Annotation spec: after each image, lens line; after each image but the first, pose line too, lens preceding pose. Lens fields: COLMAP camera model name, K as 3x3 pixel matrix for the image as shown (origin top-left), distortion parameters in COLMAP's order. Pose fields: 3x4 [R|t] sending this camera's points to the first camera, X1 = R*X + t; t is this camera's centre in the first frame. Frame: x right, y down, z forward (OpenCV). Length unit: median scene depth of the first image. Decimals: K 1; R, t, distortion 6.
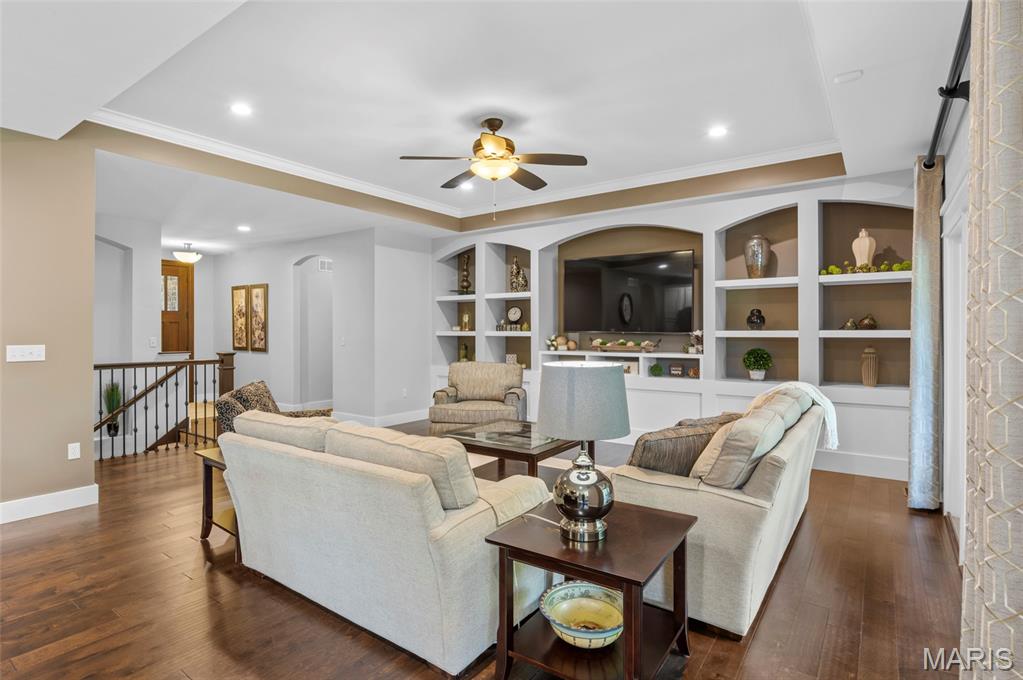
lens RADIAL K [[515.7, 0, 504.0], [0, 515.7, 334.2], [0, 0, 1]] dist [-0.005143, 0.000152]
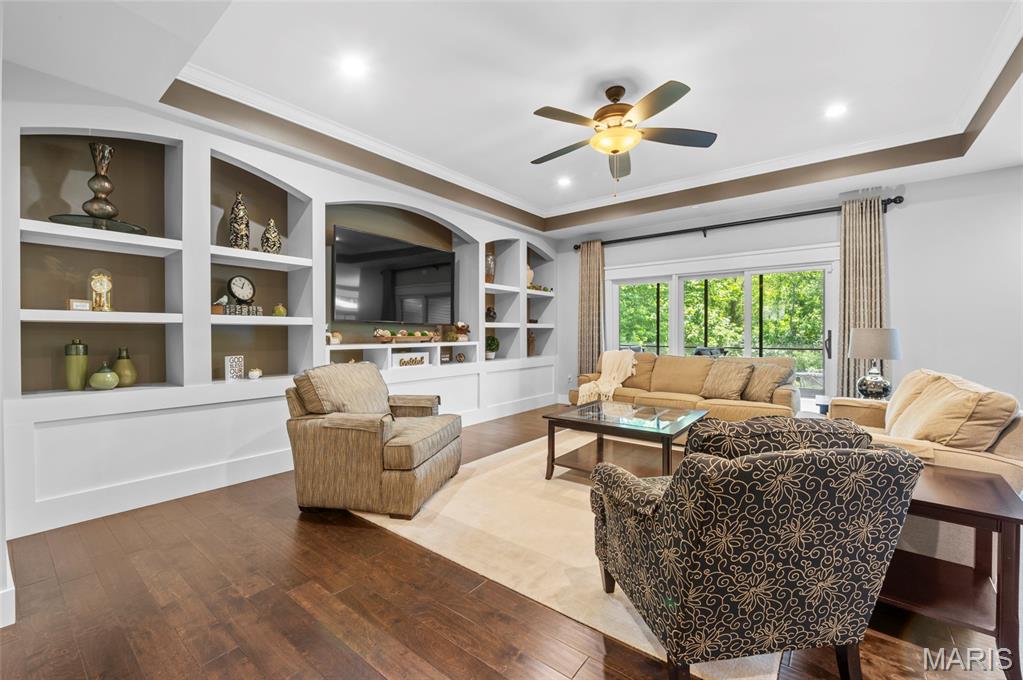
lens RADIAL K [[418.1, 0, 509.2], [0, 418.1, 334.6], [0, 0, 1]] dist [-0.009070, -0.000963]
pose [[0.038769, 0.000245, 0.999248, -0.564059], [0.009962, 0.999950, -0.000631, 0.023206], [-0.999199, 0.009979, 0.038765, 0.833384]]
